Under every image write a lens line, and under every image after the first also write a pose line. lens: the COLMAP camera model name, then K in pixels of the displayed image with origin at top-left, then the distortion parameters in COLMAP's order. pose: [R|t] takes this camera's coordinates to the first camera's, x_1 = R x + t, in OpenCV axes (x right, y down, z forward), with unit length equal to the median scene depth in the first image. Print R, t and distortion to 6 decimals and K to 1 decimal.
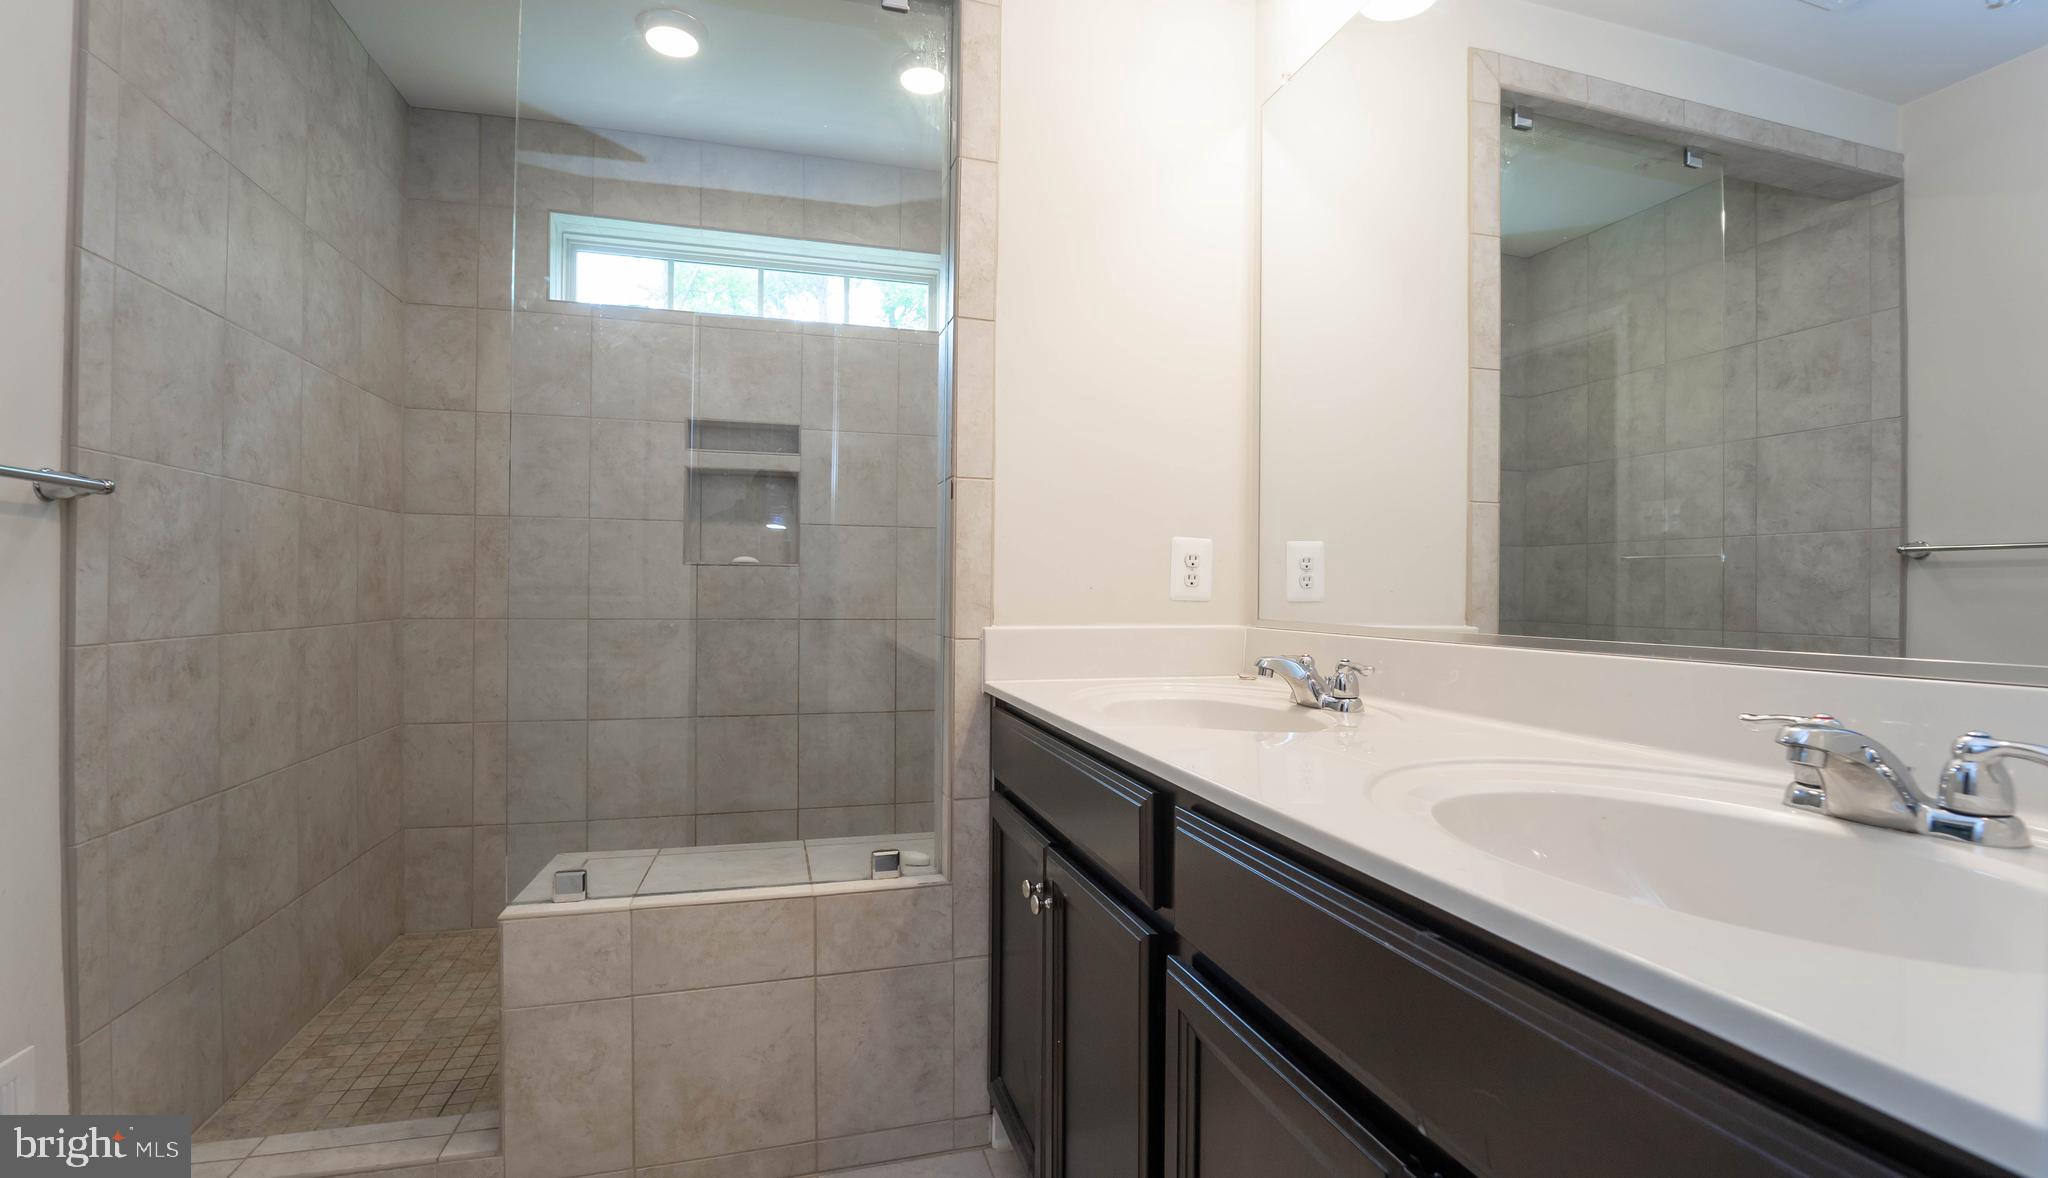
lens RADIAL K [[887.6, 0, 1024.0], [0, 887.6, 589.0], [0, 0, 1]] dist [-0.017870, -0.000303]
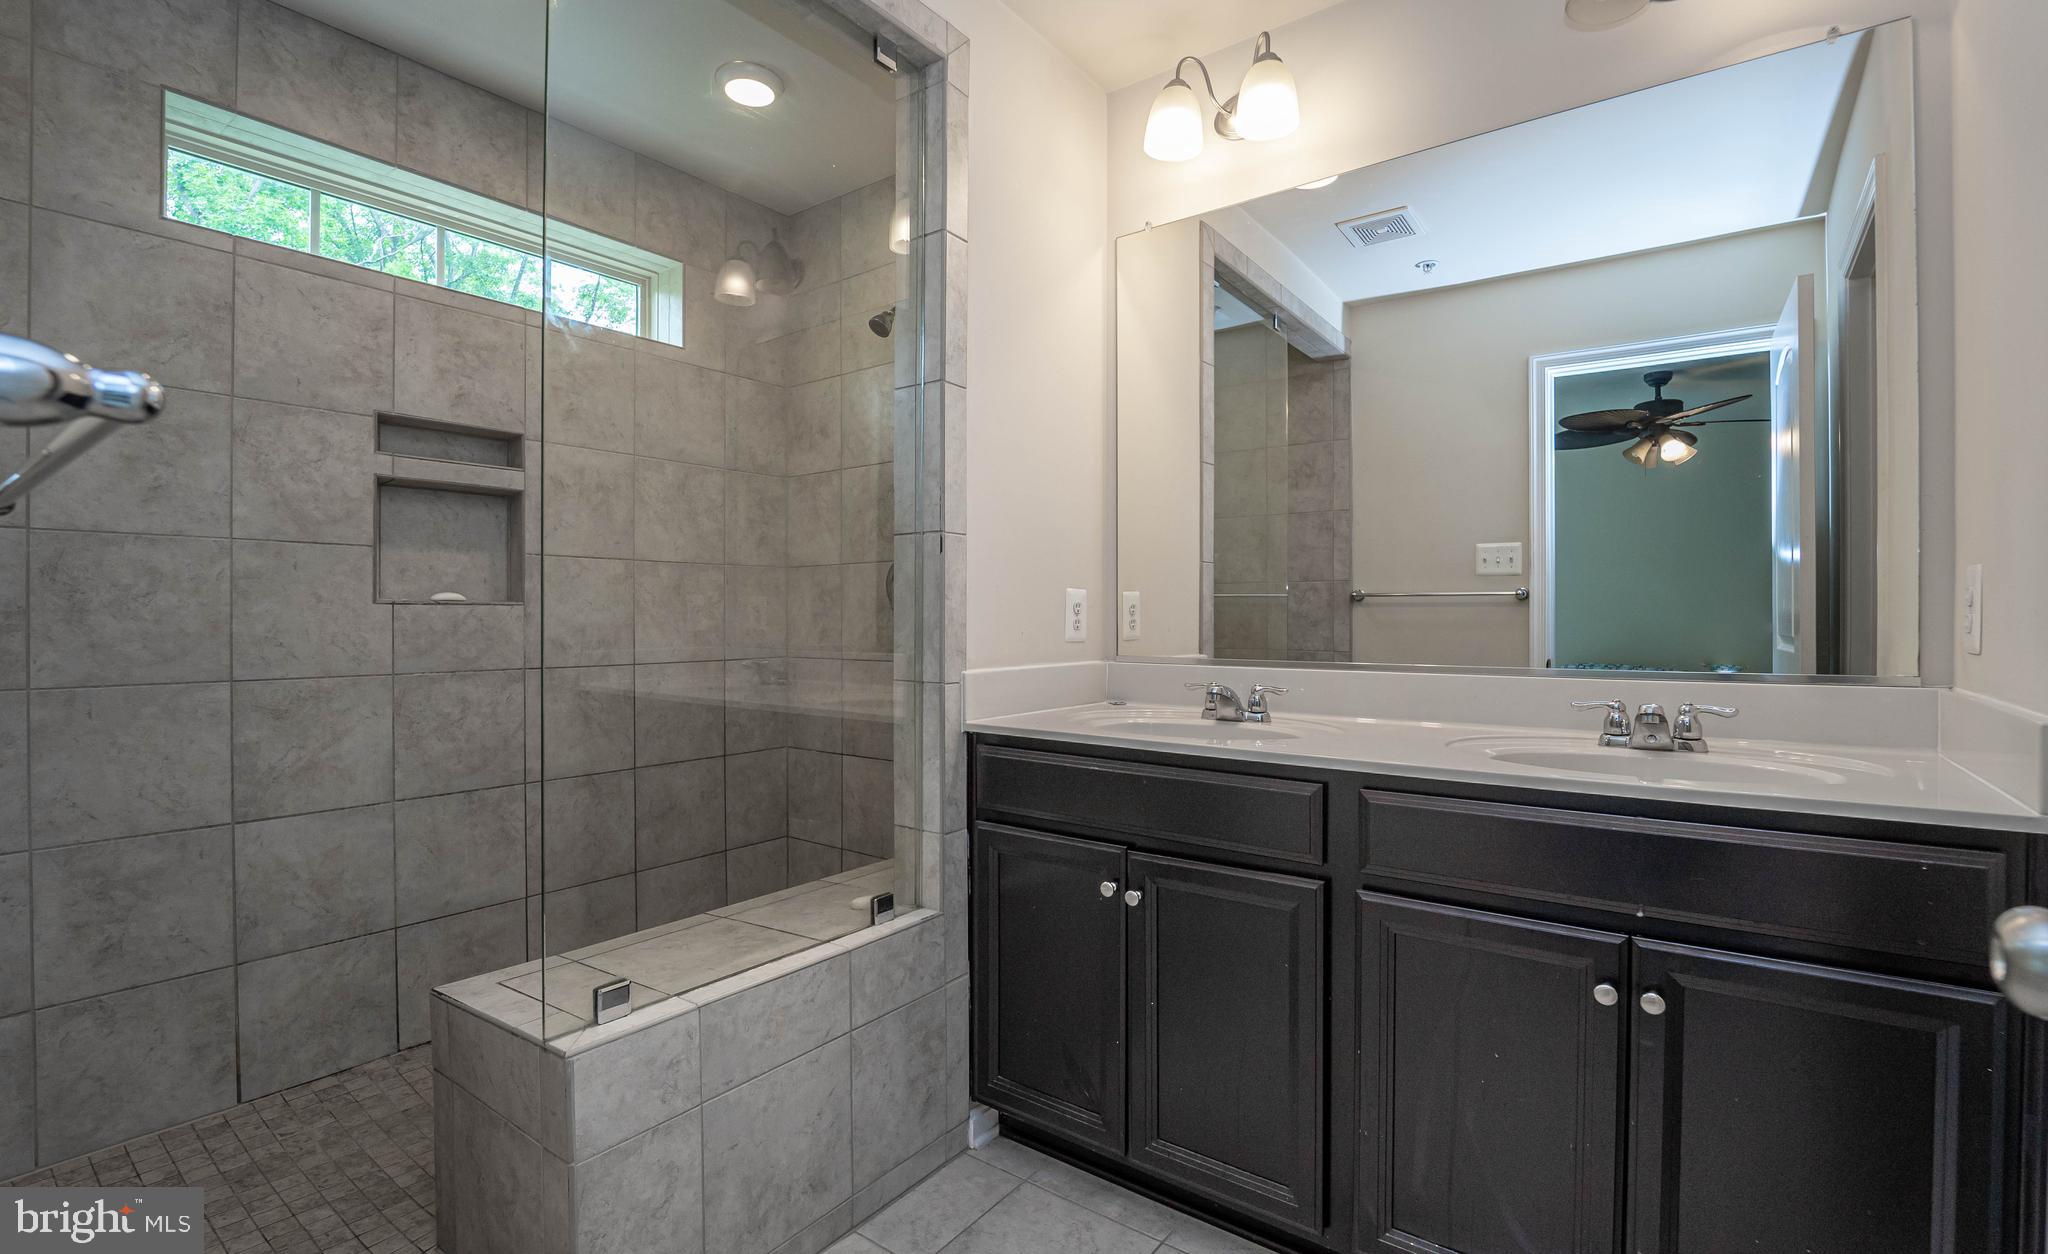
lens RADIAL K [[916.5, 0, 1026.6], [0, 916.5, 614.0], [0, 0, 1]] dist [-0.018969, -0.000062]
pose [[0.797297, -0.006568, 0.603552, -0.439640], [0.004072, 0.999977, 0.005504, -0.022120], [-0.603574, -0.001930, 0.797305, 0.041777]]
